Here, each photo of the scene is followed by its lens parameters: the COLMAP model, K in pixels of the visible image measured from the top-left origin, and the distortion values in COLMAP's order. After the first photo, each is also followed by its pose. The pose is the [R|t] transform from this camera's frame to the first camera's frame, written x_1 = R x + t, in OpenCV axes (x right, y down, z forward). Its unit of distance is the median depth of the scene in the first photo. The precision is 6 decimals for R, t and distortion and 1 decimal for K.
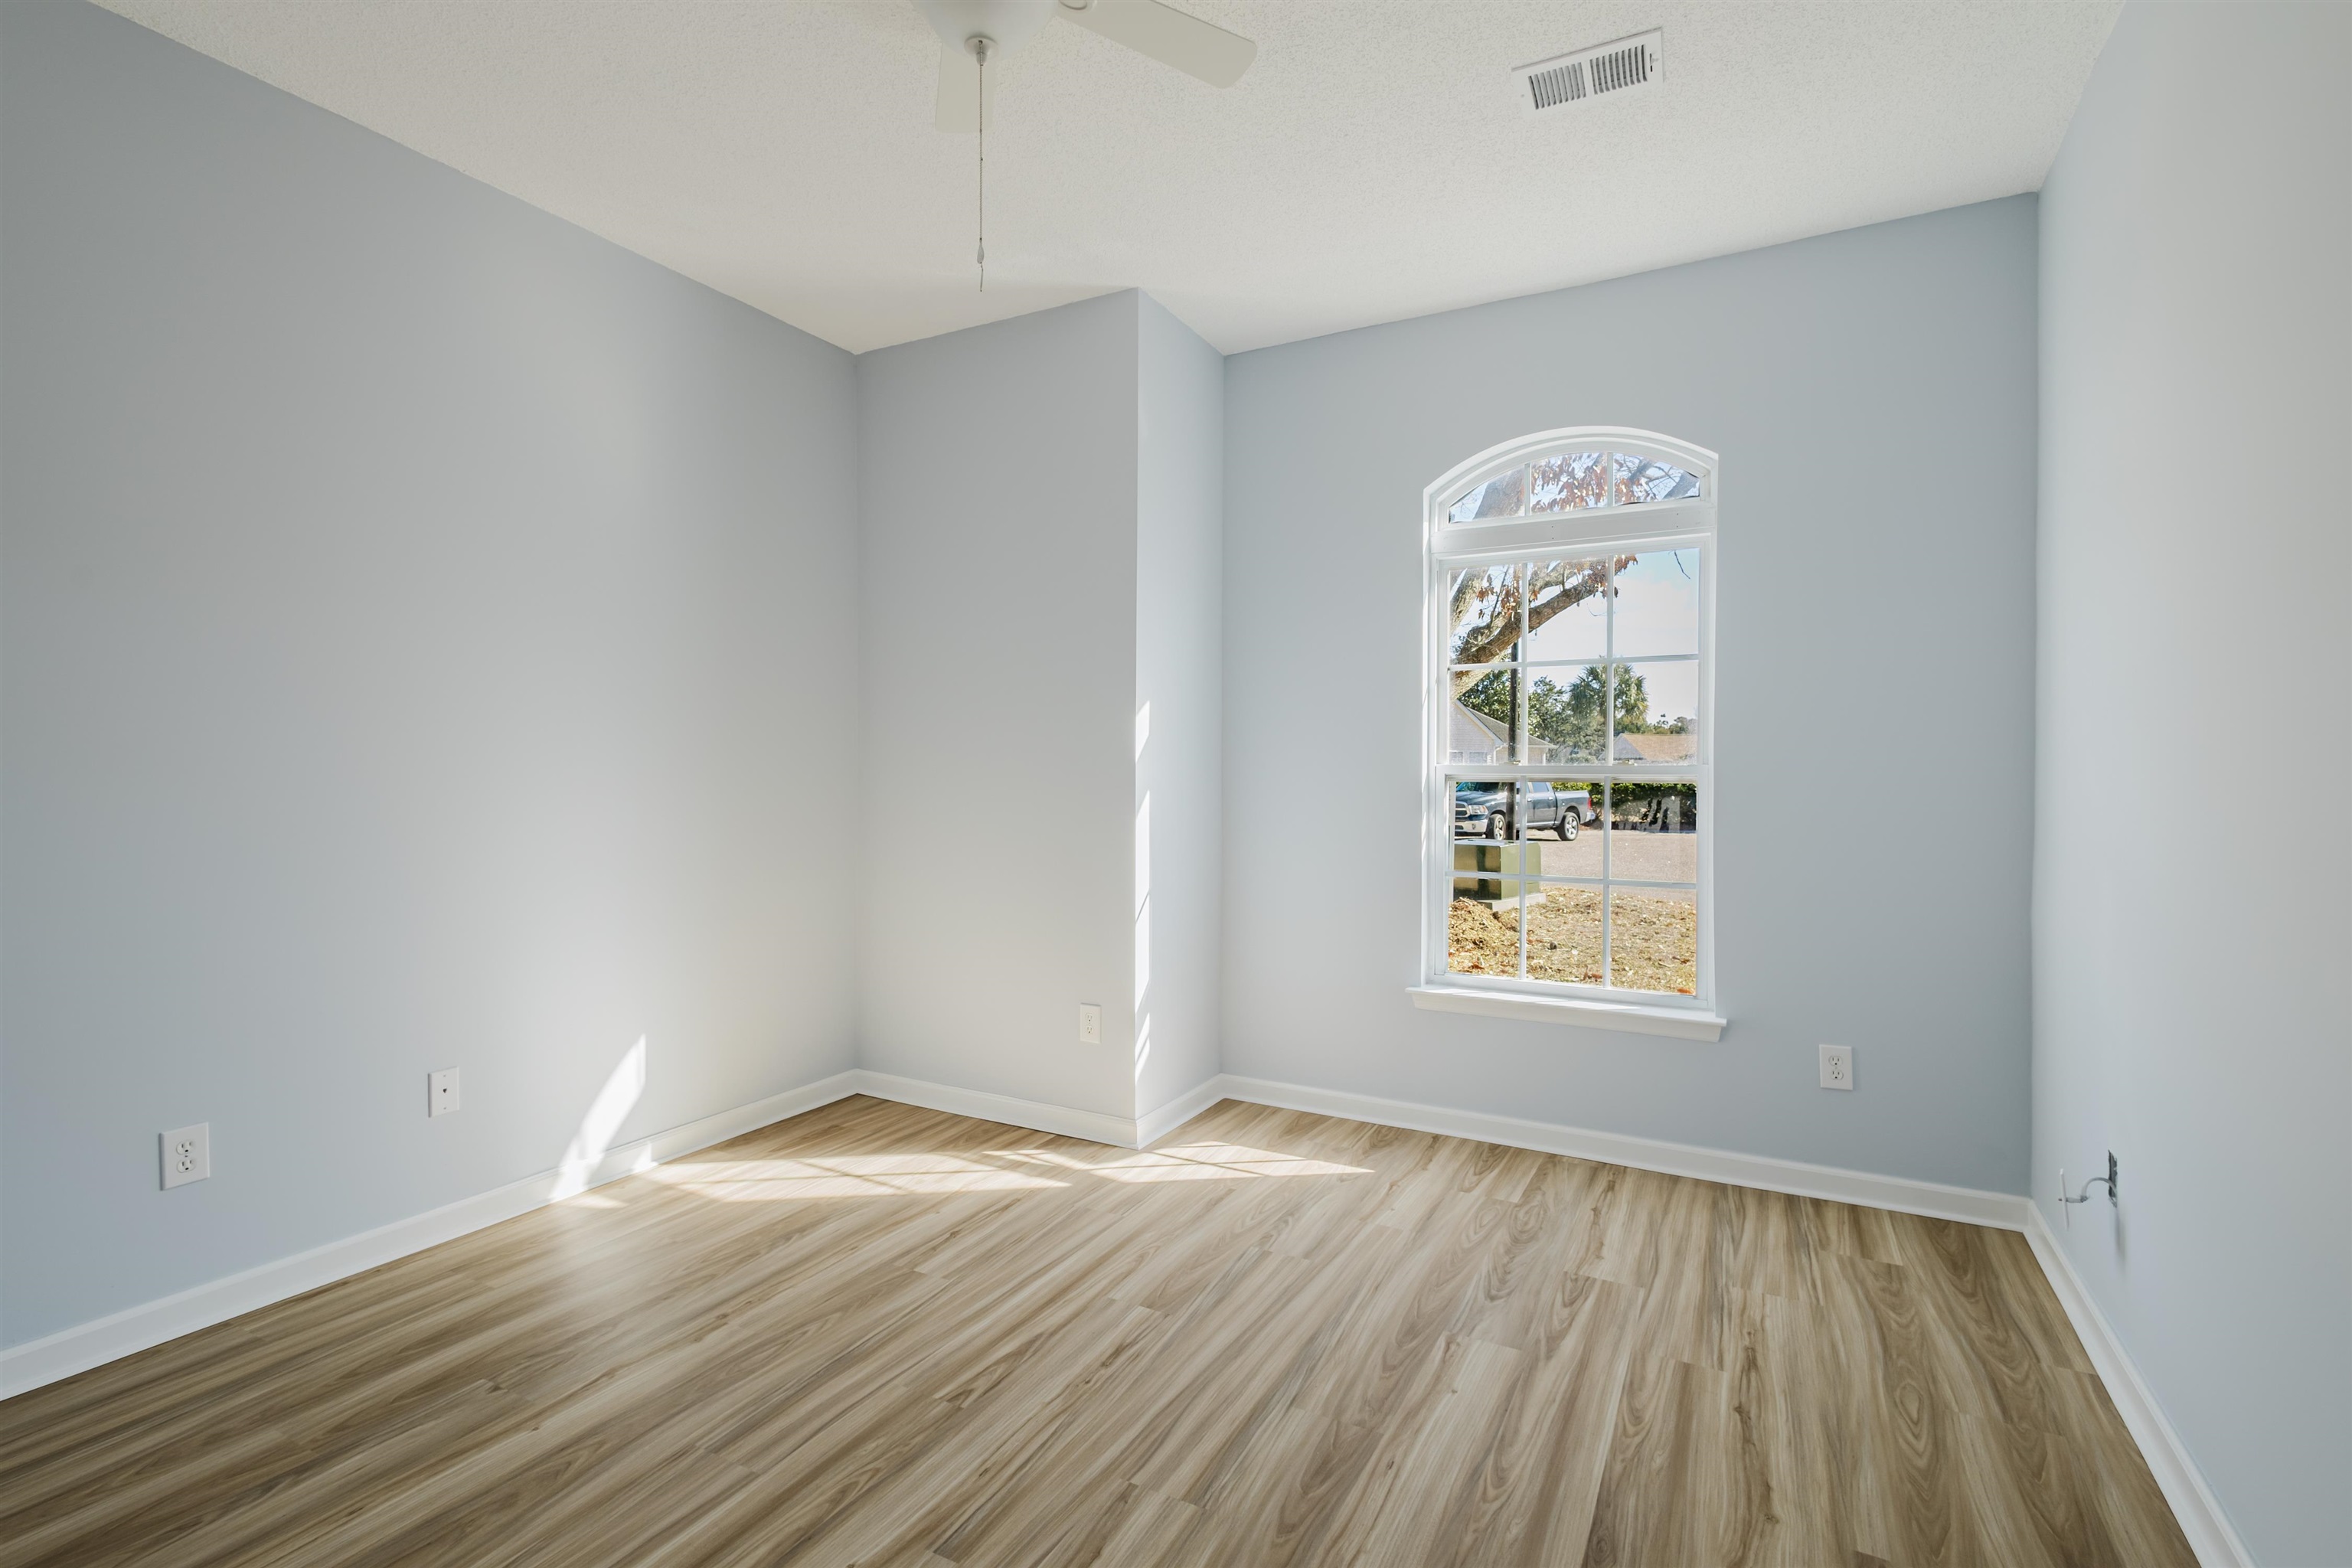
lens RADIAL K [[1089.5, 0, 1178.0], [0, 1089.5, 766.1], [0, 0, 1]] dist [0.012794, -0.002861]
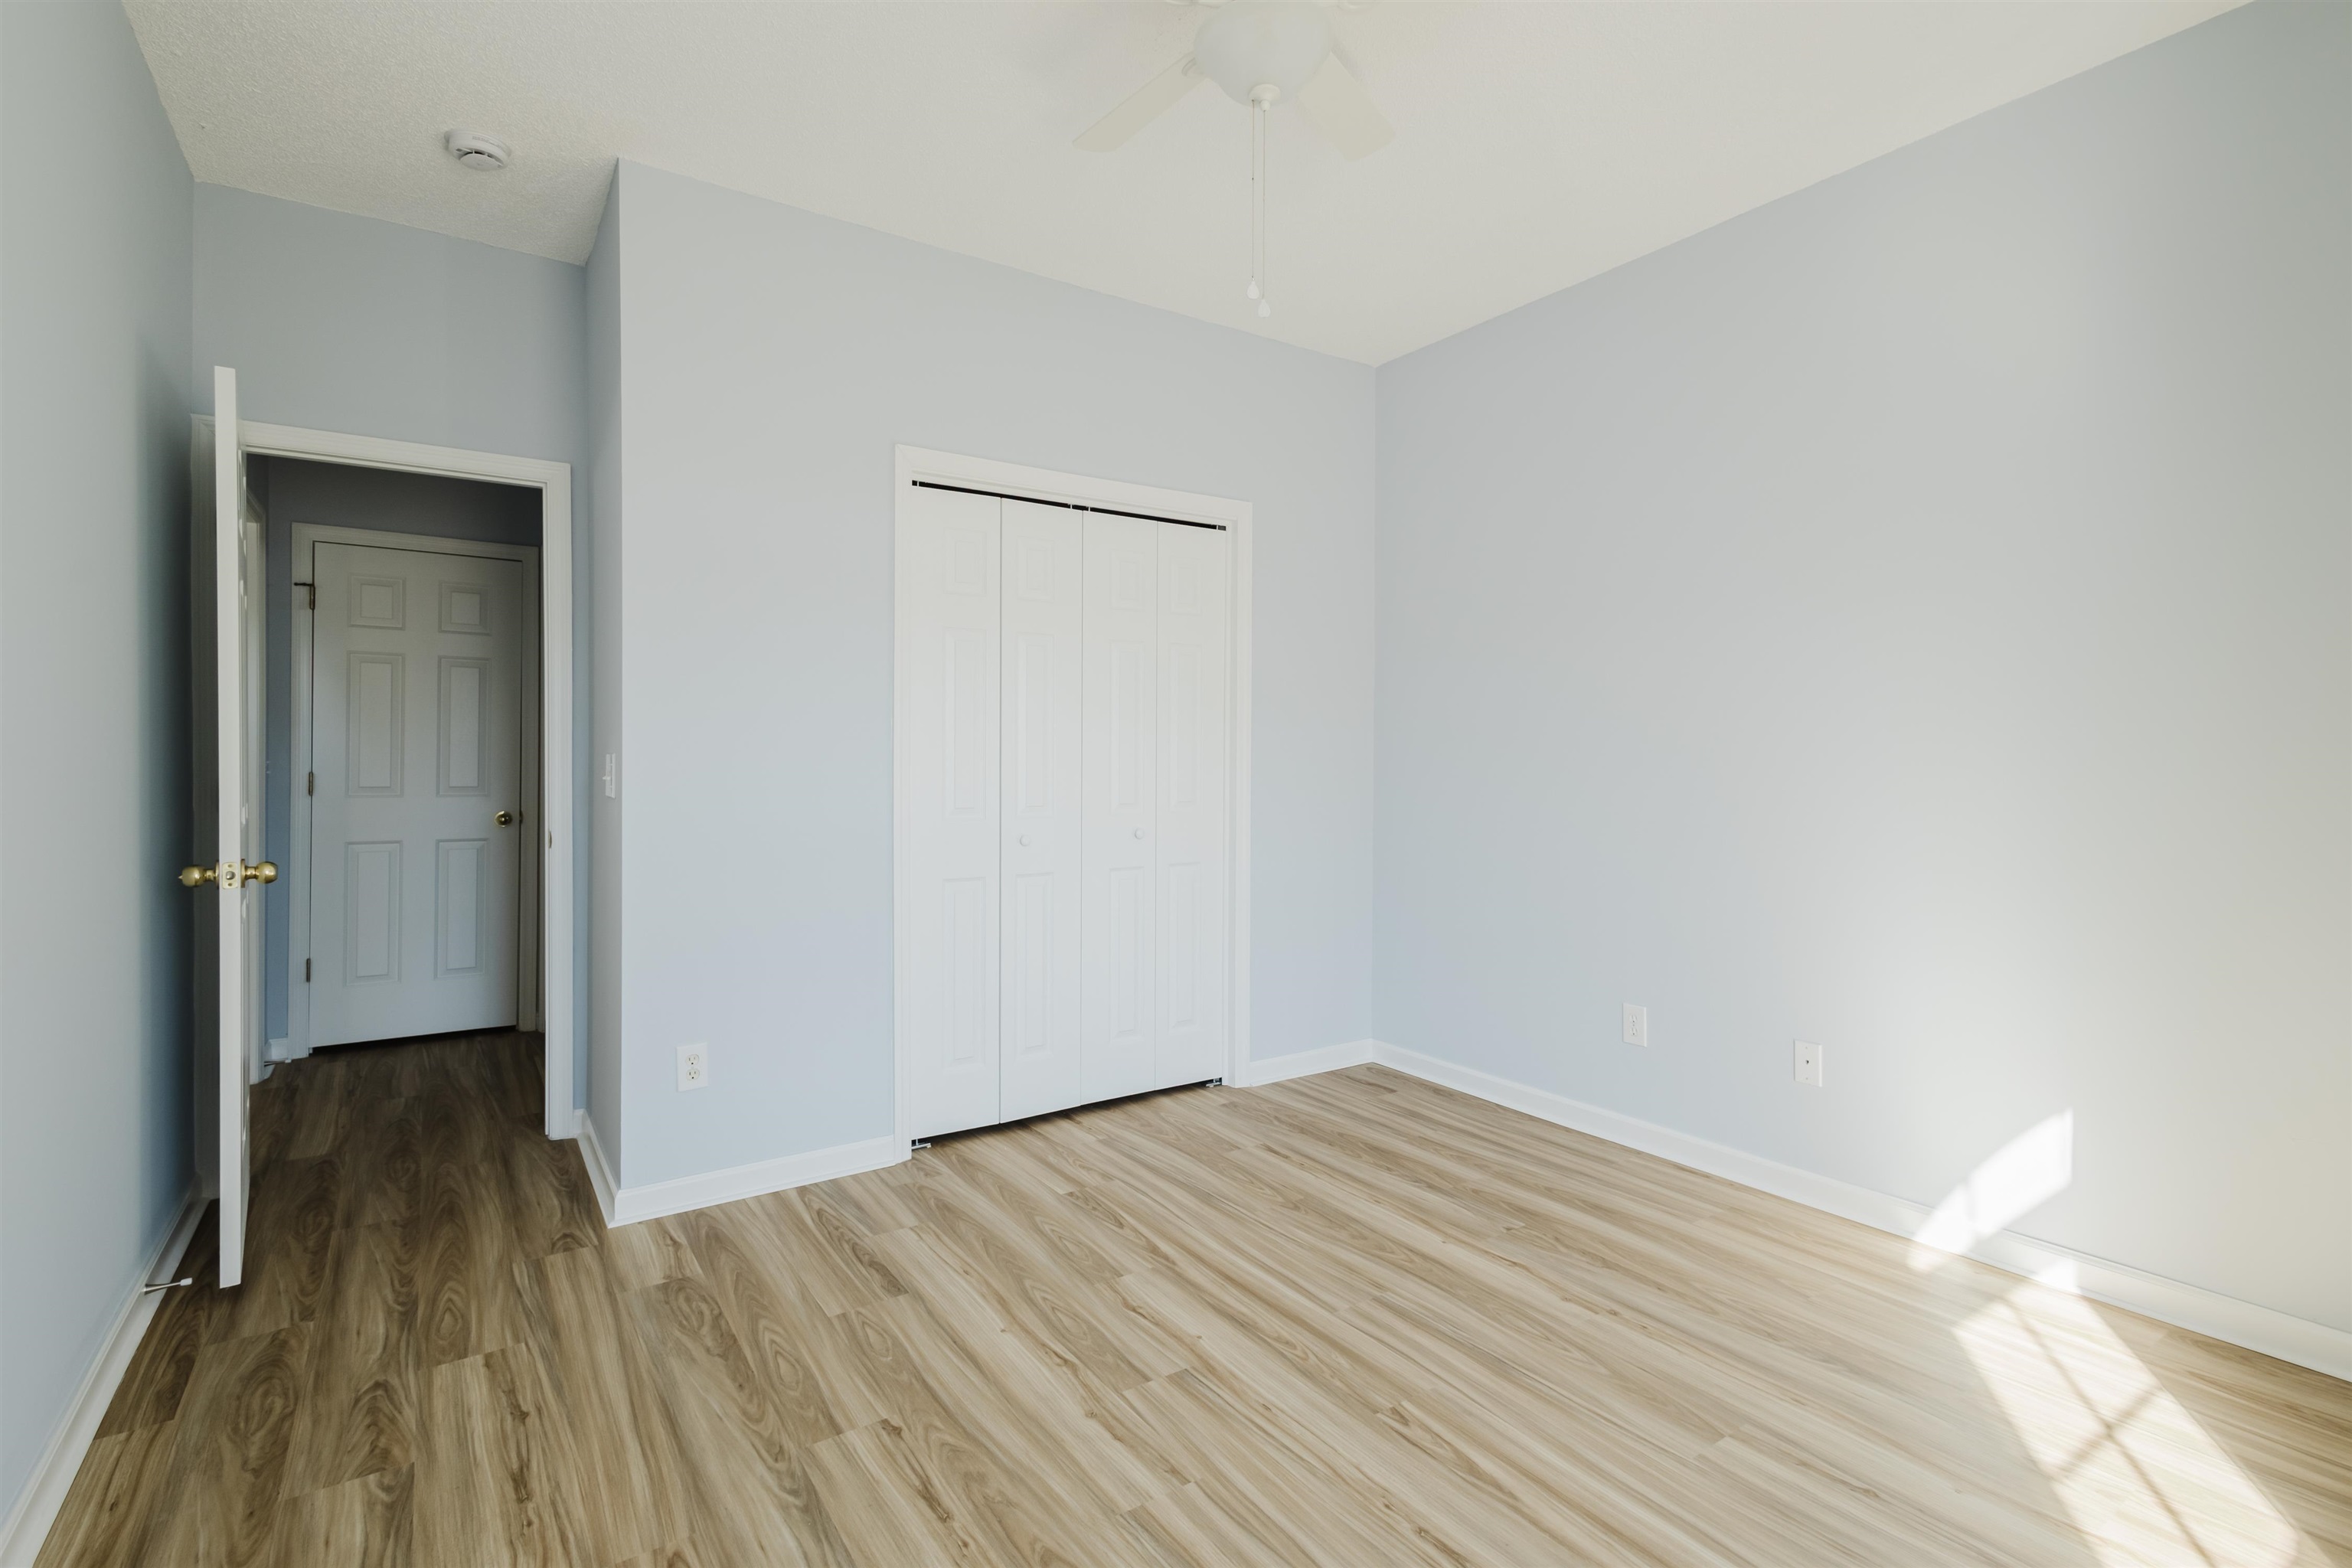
lens RADIAL K [[1089.5, 0, 1178.0], [0, 1089.5, 766.1], [0, 0, 1]] dist [0.012794, -0.002861]
pose [[-0.461911, 0.002900, -0.886922, 0.507138], [0.000717, 0.999996, 0.002897, 0.006355], [0.886926, 0.000702, -0.461911, 0.881820]]
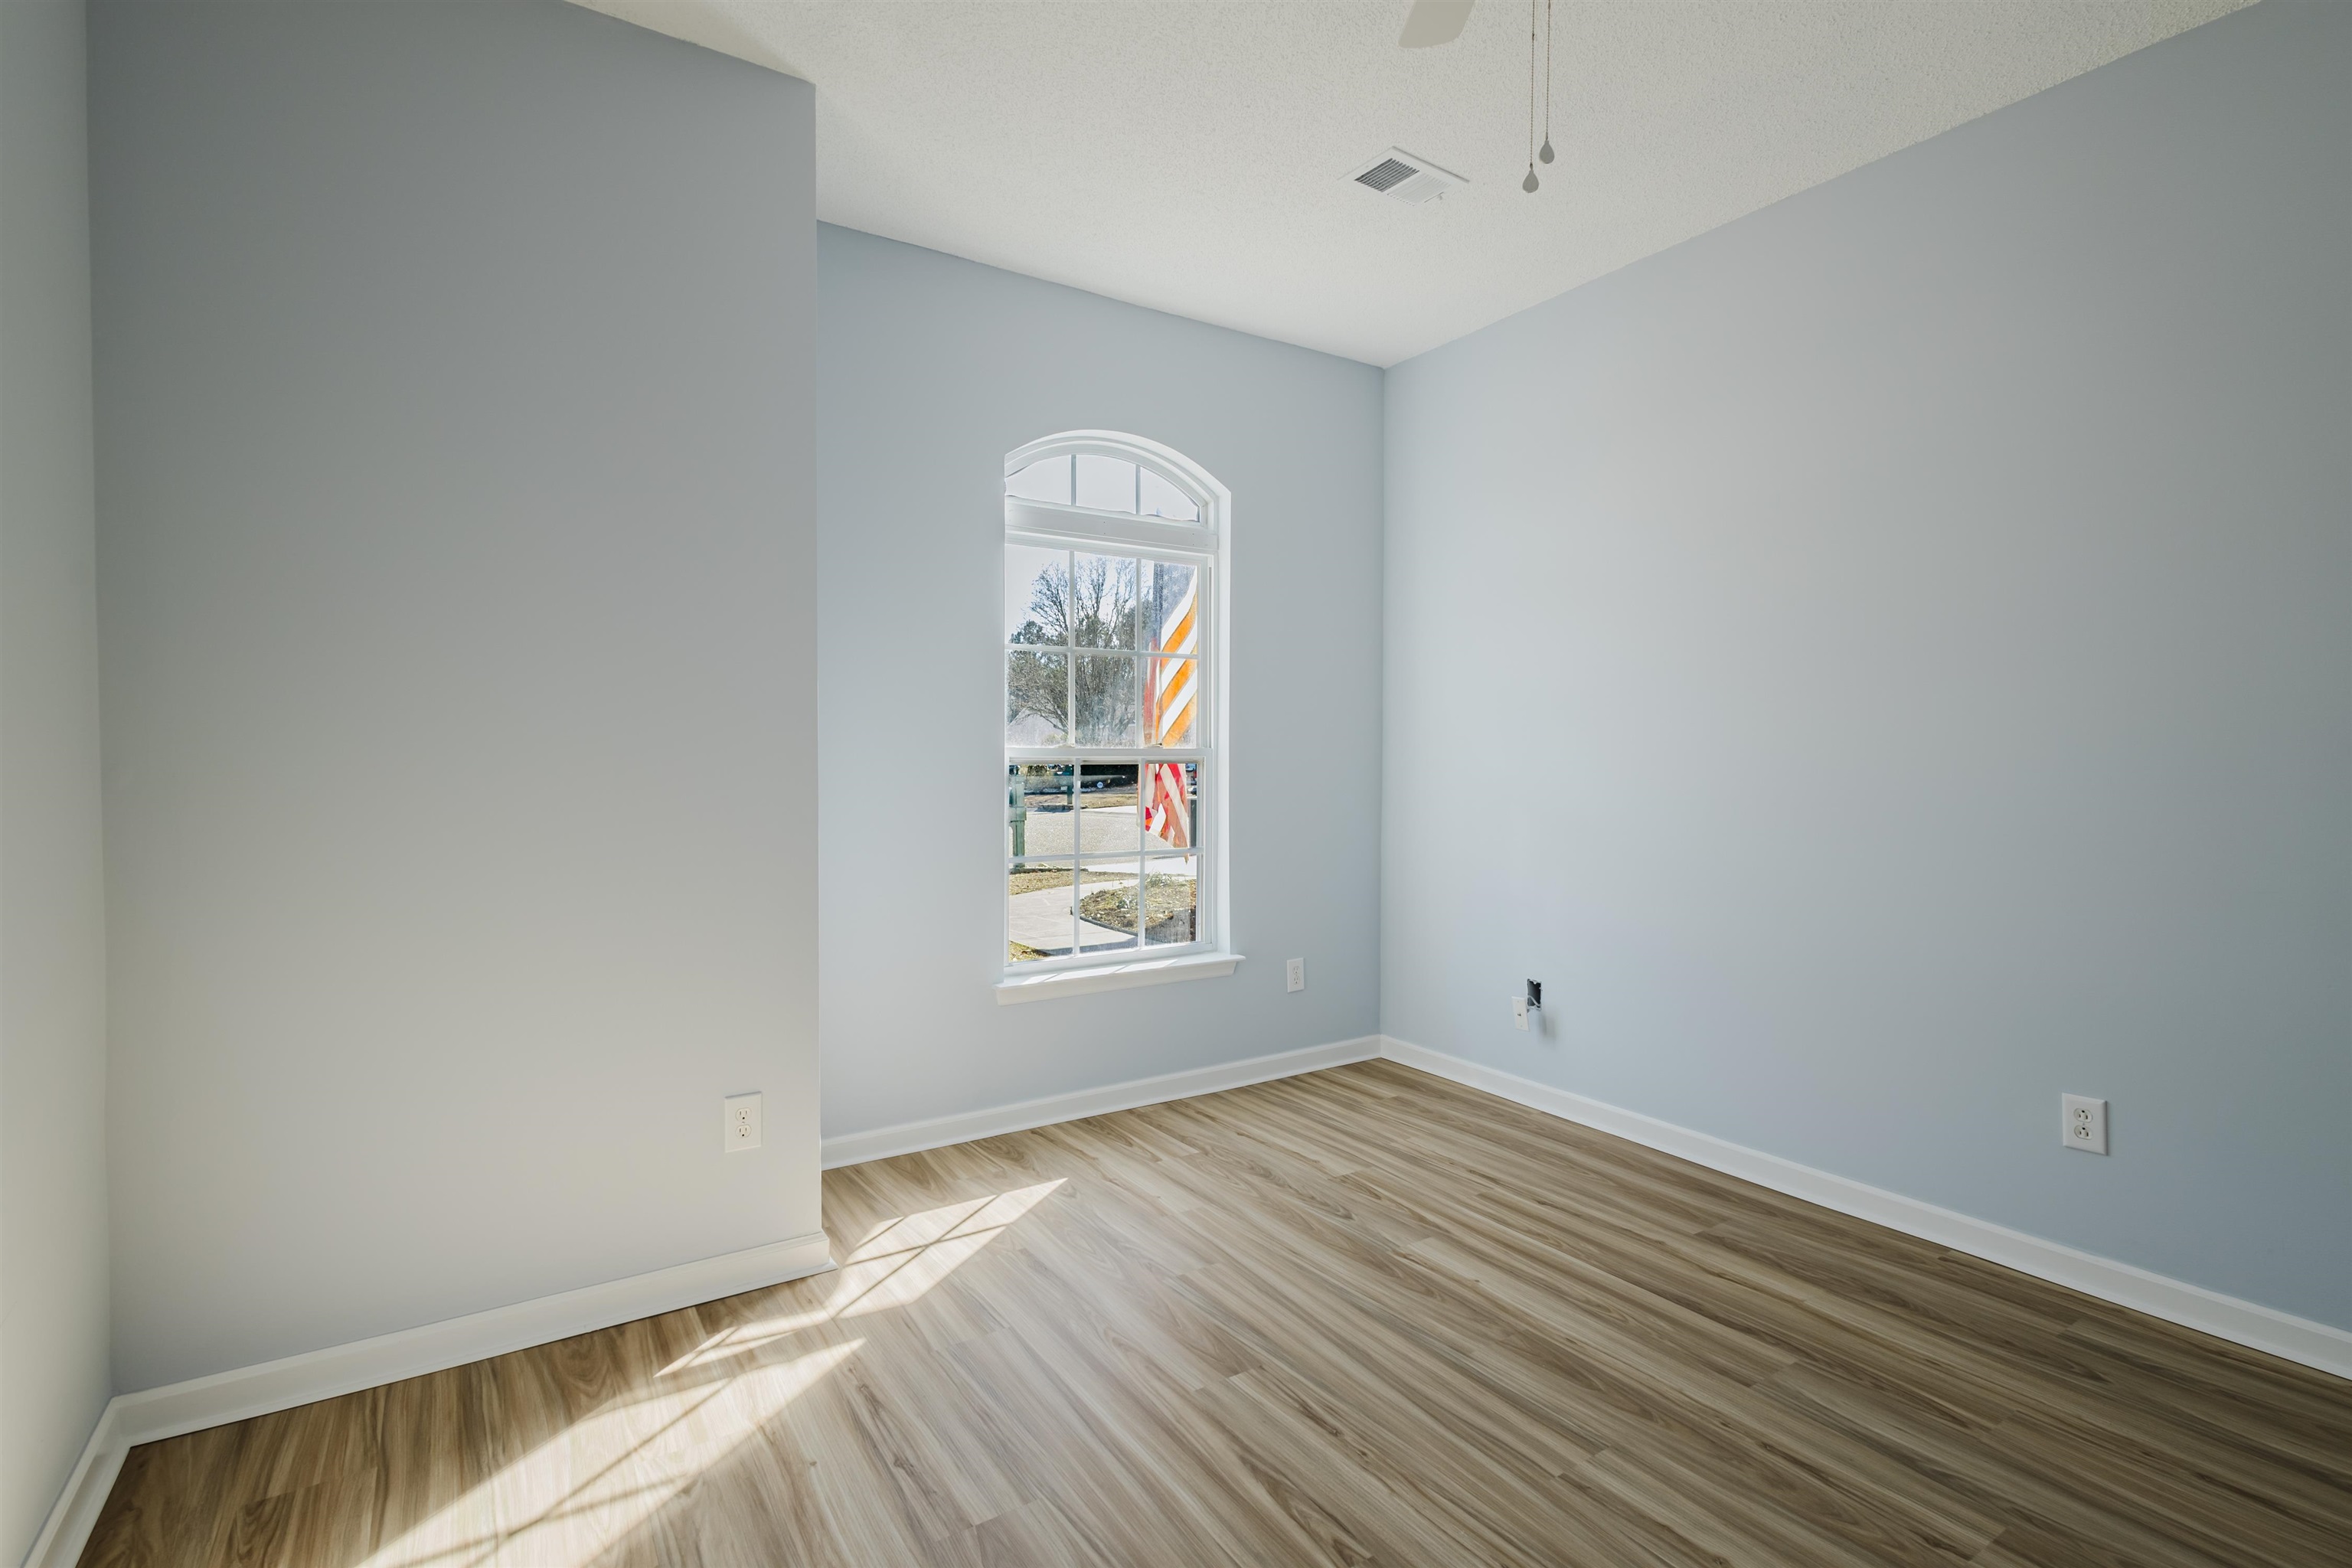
lens RADIAL K [[1089.5, 0, 1178.0], [0, 1089.5, 766.1], [0, 0, 1]] dist [0.012794, -0.002861]
pose [[0.477543, -0.013571, 0.878504, -0.653499], [-0.003103, 0.999848, 0.017132, -0.001700], [-0.878603, -0.010908, 0.477428, 0.511102]]
